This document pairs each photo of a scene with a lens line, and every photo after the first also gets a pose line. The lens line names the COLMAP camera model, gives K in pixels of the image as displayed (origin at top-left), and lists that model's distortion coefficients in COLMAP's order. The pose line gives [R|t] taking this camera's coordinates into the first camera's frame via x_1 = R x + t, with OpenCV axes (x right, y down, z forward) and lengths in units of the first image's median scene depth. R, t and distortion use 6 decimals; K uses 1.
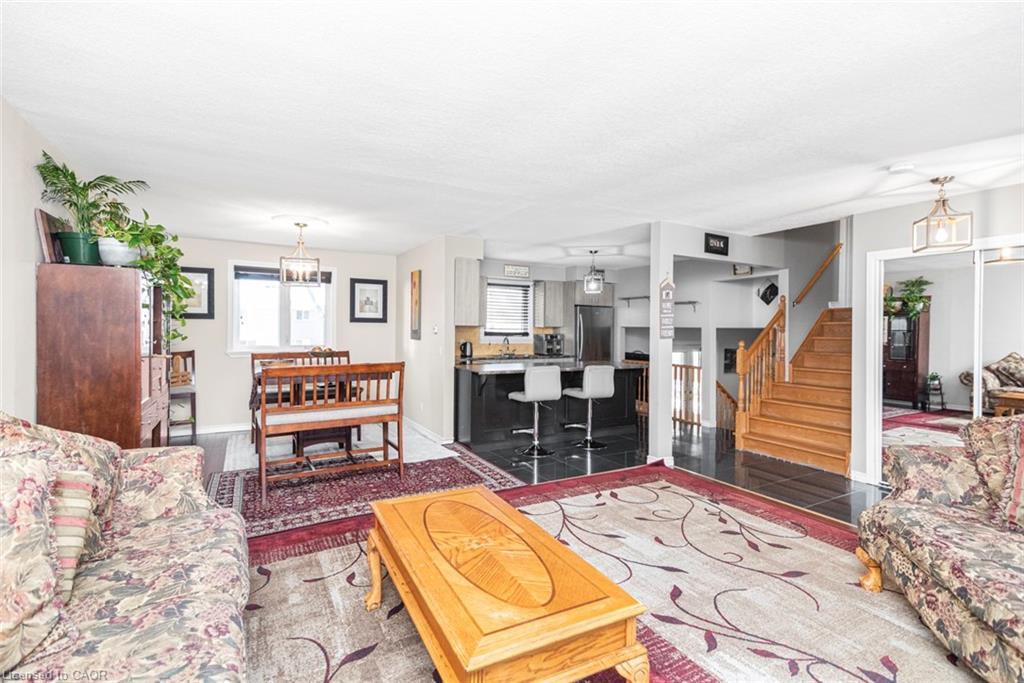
lens RADIAL K [[471.0, 0, 507.9], [0, 471.0, 329.2], [0, 0, 1]] dist [0.014216, -0.000610]
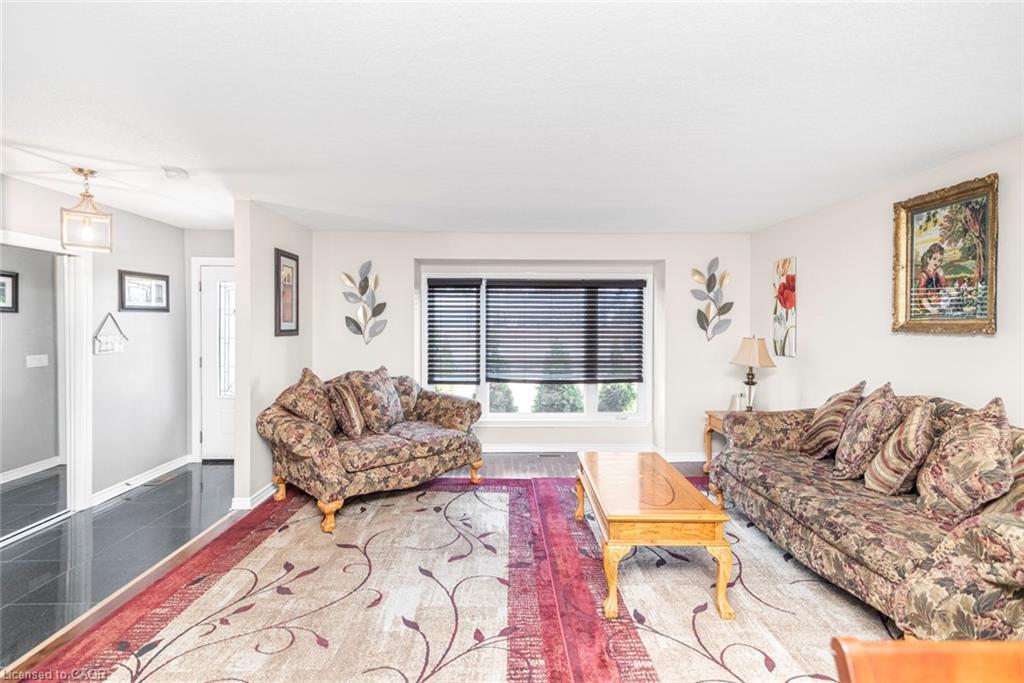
lens RADIAL K [[471.6, 0, 508.3], [0, 471.6, 327.3], [0, 0, 1]] dist [0.013698, -0.000628]
pose [[-0.876227, -0.013464, 0.481710, -0.209966], [-0.008531, 0.999886, 0.012431, -0.032409], [-0.481823, 0.006783, -0.876243, 1.240018]]
